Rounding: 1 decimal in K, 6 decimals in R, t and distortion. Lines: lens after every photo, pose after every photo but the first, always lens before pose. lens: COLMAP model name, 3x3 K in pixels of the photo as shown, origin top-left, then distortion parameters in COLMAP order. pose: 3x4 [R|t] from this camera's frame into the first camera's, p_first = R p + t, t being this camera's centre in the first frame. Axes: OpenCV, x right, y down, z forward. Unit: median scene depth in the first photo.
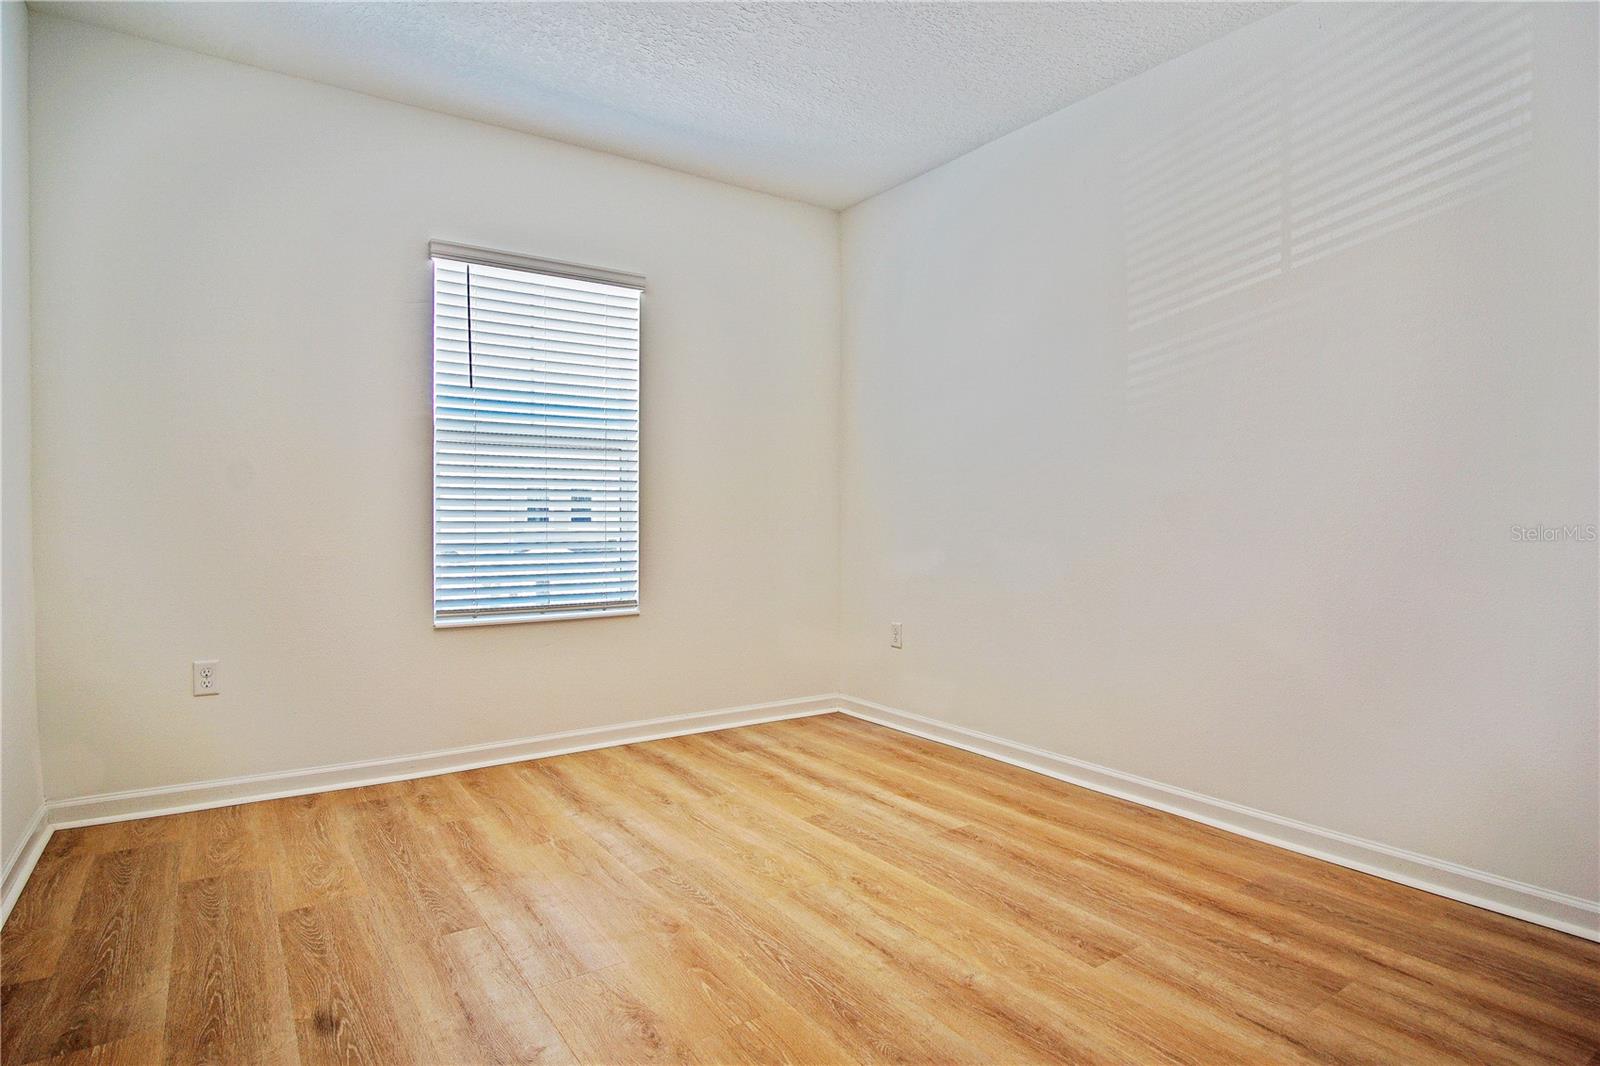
lens RADIAL K [[862.3, 0, 805.8], [0, 862.3, 526.0], [0, 0, 1]] dist [-0.033404, 0.007890]
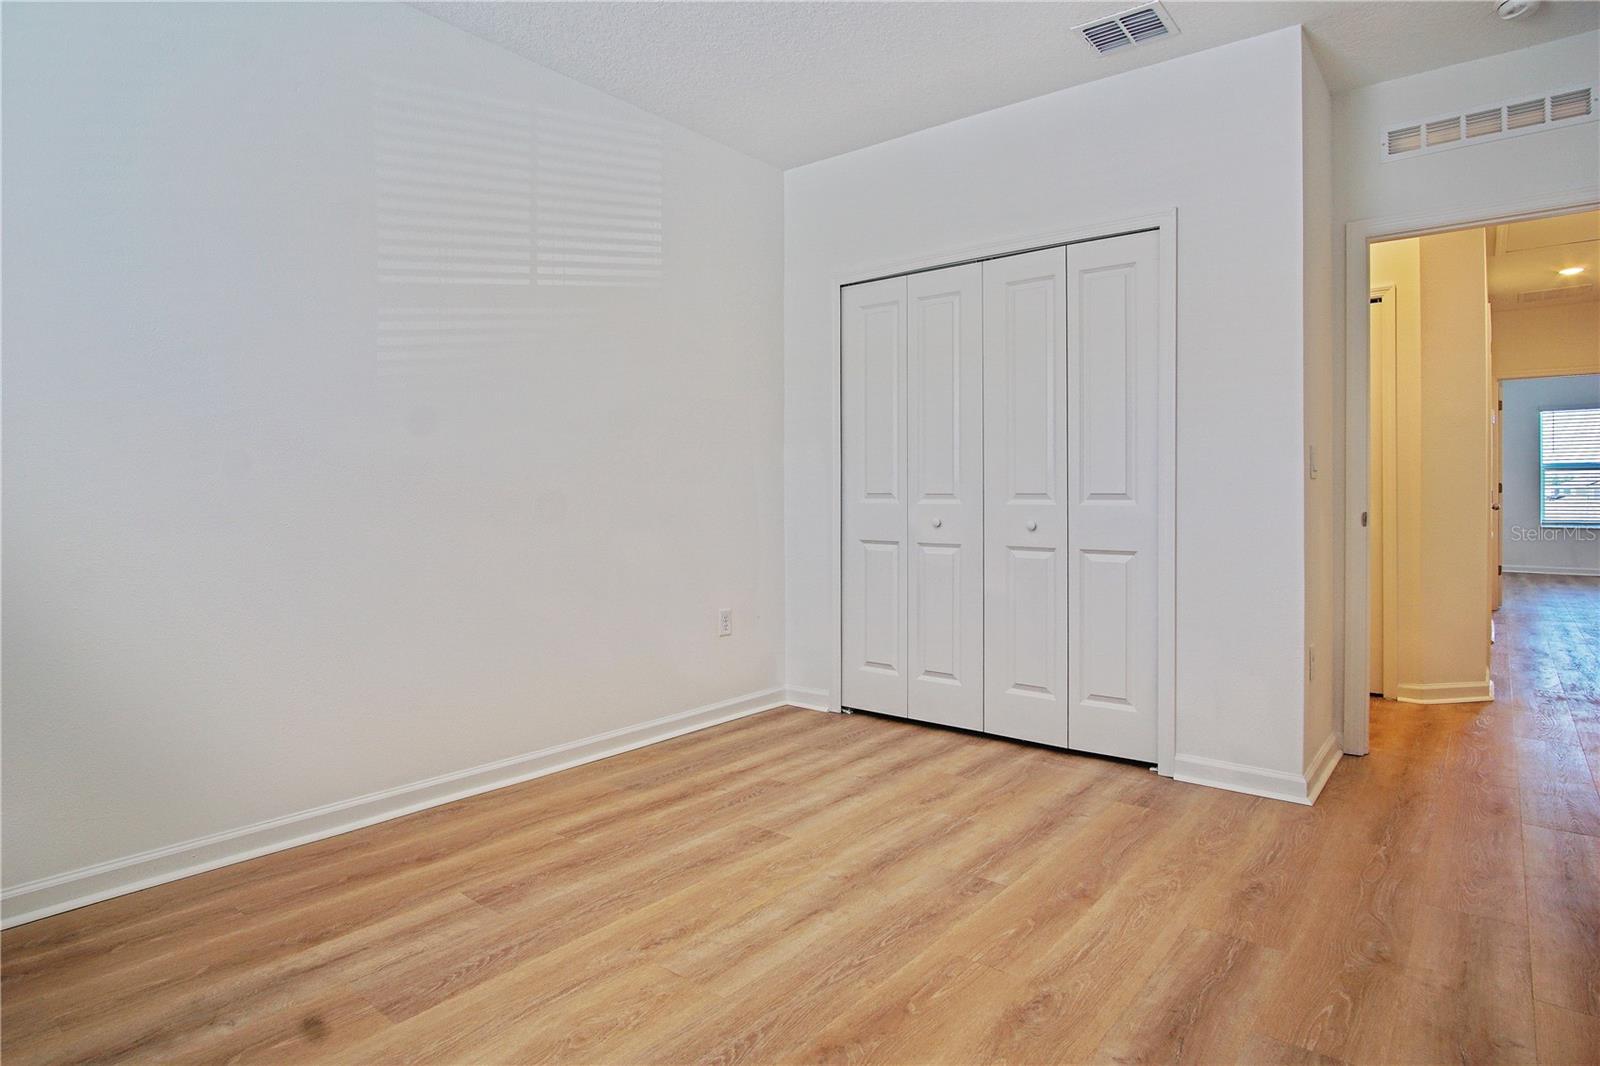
lens RADIAL K [[860.2, 0, 809.7], [0, 860.2, 520.9], [0, 0, 1]] dist [-0.031457, 0.006144]
pose [[-0.279868, -0.028941, 0.959602, -0.713127], [0.011540, 0.999372, 0.033506, -0.012151], [-0.959969, 0.020451, -0.279359, 1.027042]]
